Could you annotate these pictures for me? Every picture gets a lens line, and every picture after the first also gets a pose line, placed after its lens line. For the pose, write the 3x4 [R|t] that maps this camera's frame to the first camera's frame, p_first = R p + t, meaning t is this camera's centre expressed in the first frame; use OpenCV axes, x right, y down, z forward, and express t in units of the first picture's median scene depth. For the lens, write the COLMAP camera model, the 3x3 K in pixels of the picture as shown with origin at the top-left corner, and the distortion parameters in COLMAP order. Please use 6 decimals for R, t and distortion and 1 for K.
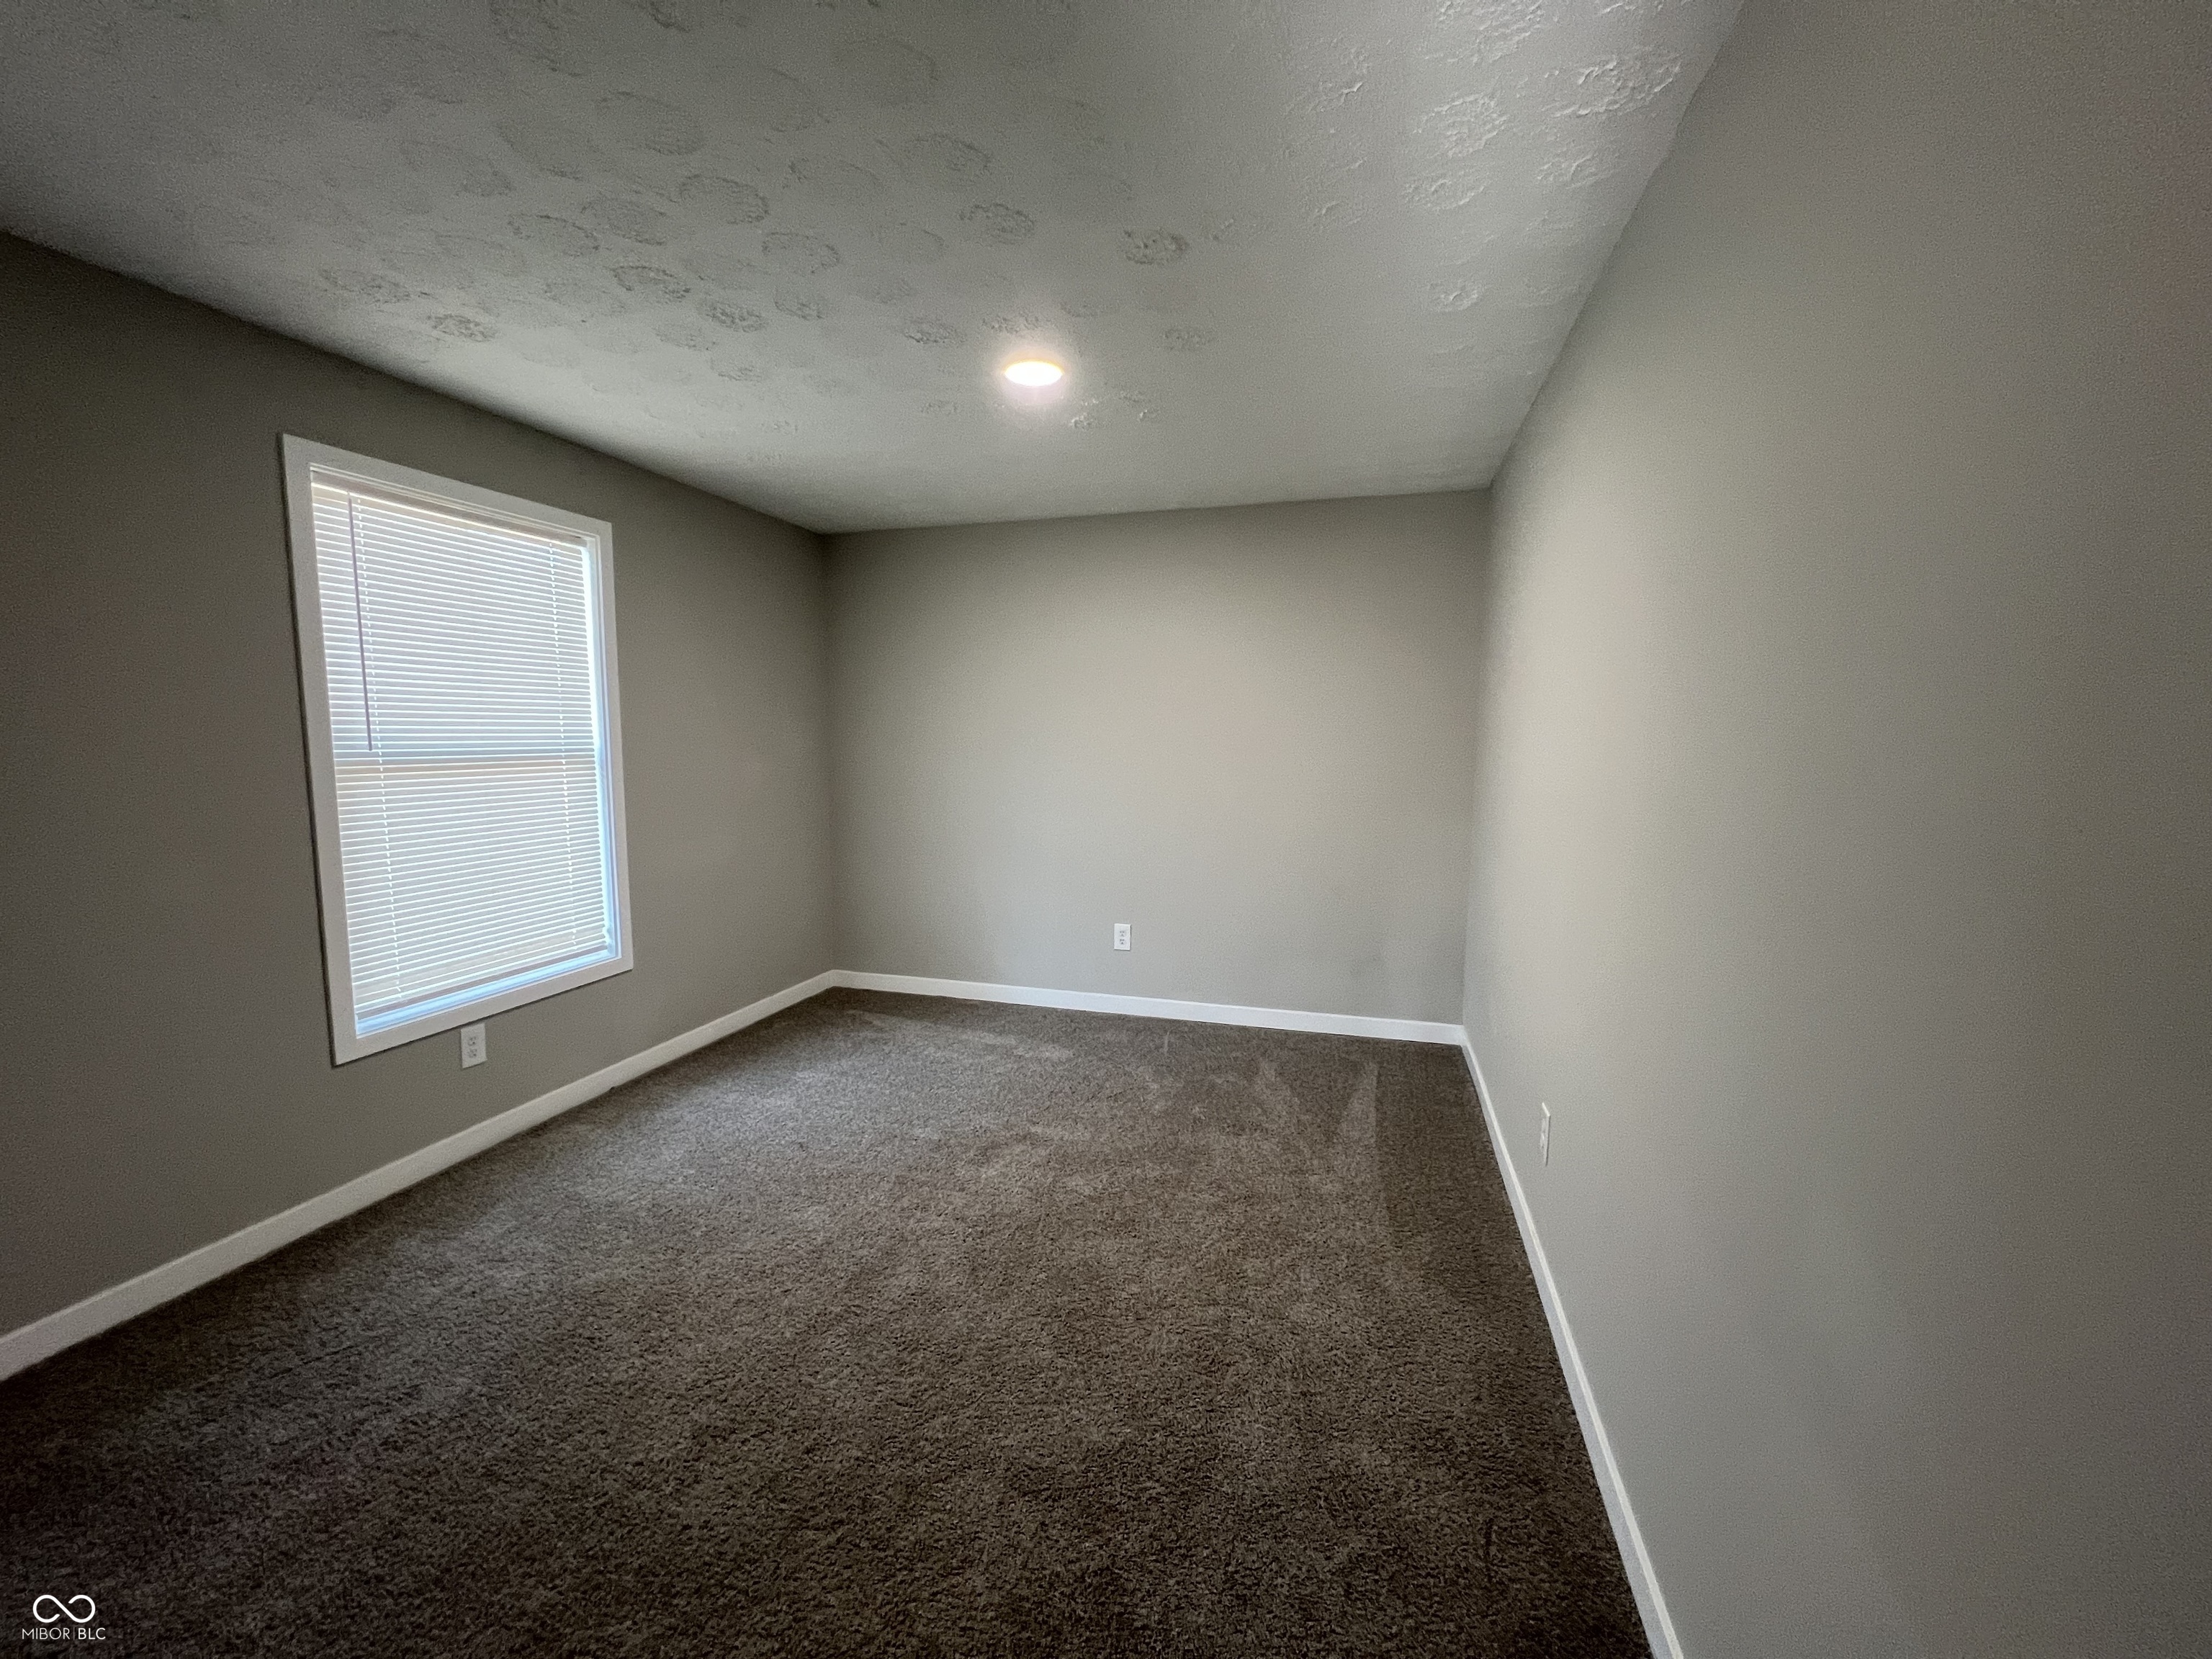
lens RADIAL K [[897.4, 0, 1106.0], [0, 897.4, 829.5], [0, 0, 1]] dist [0.001464, 0.000191]
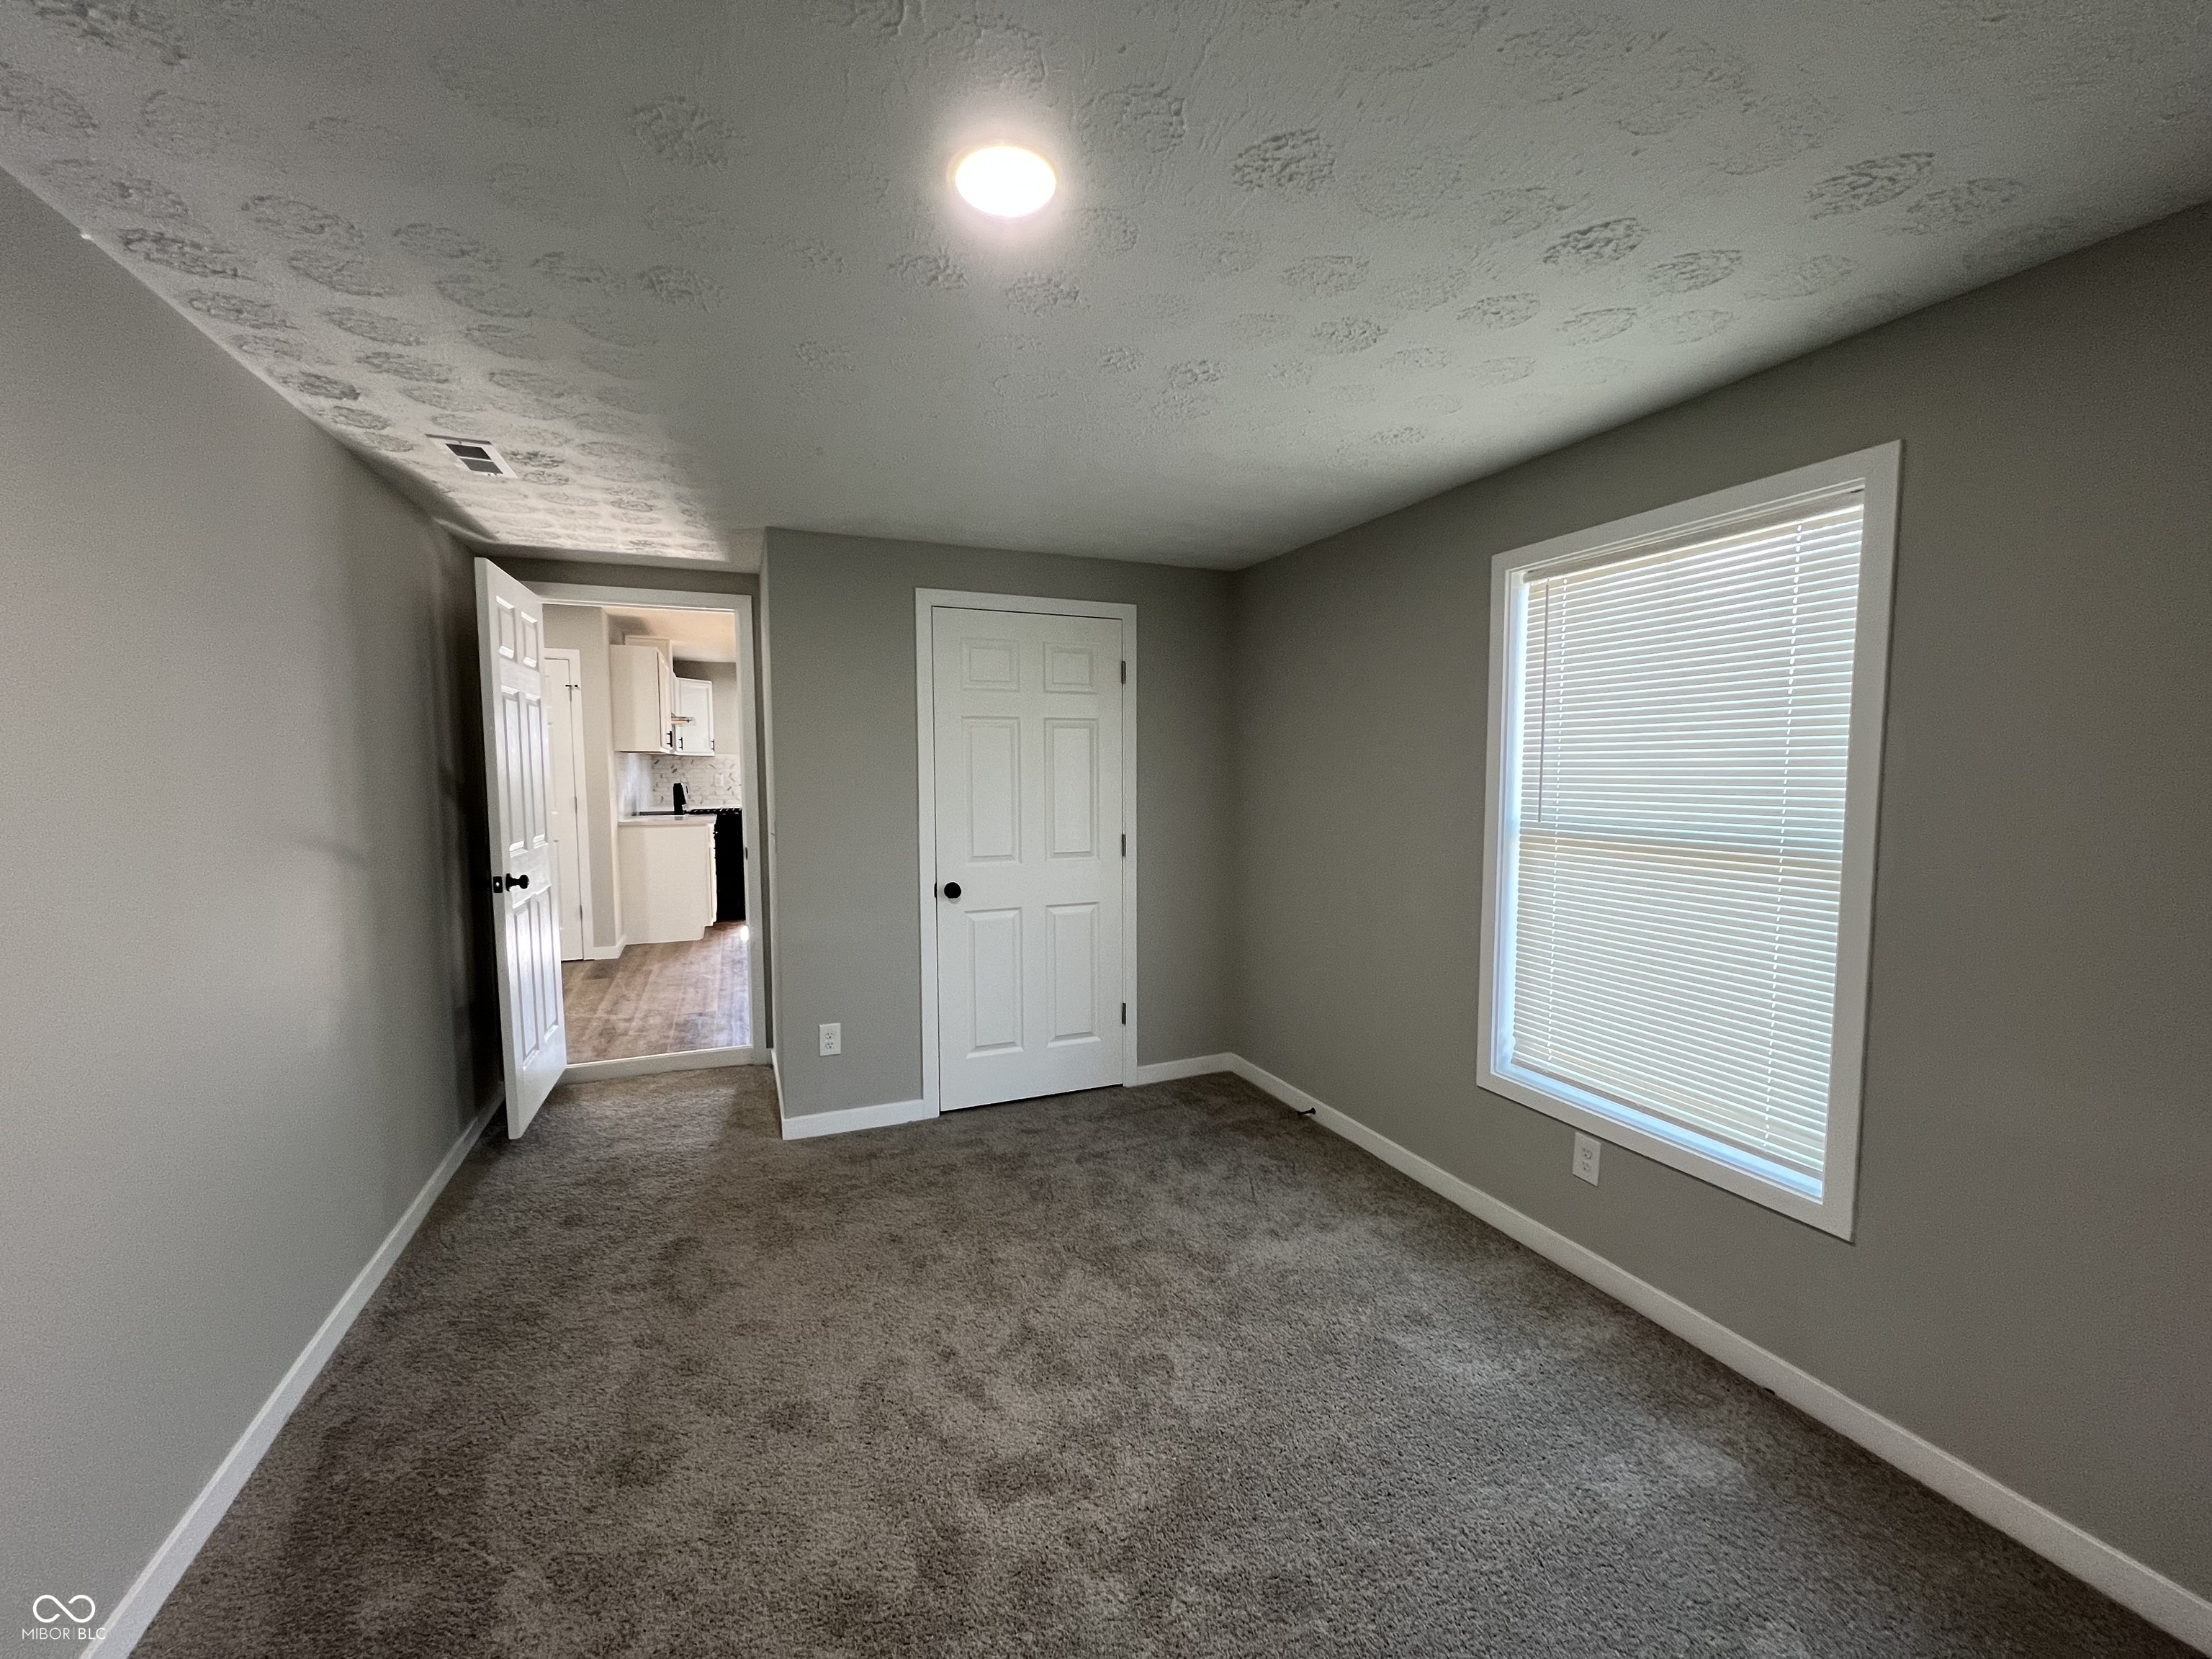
lens RADIAL K [[886.0, 0, 1110.0], [0, 886.0, 832.6], [0, 0, 1]] dist [-0.003278, -0.000093]
pose [[-0.771161, 0.051375, -0.634563, 0.210841], [-0.061805, 0.985989, 0.154936, -0.195594], [0.633632, 0.158700, -0.757182, 1.399718]]
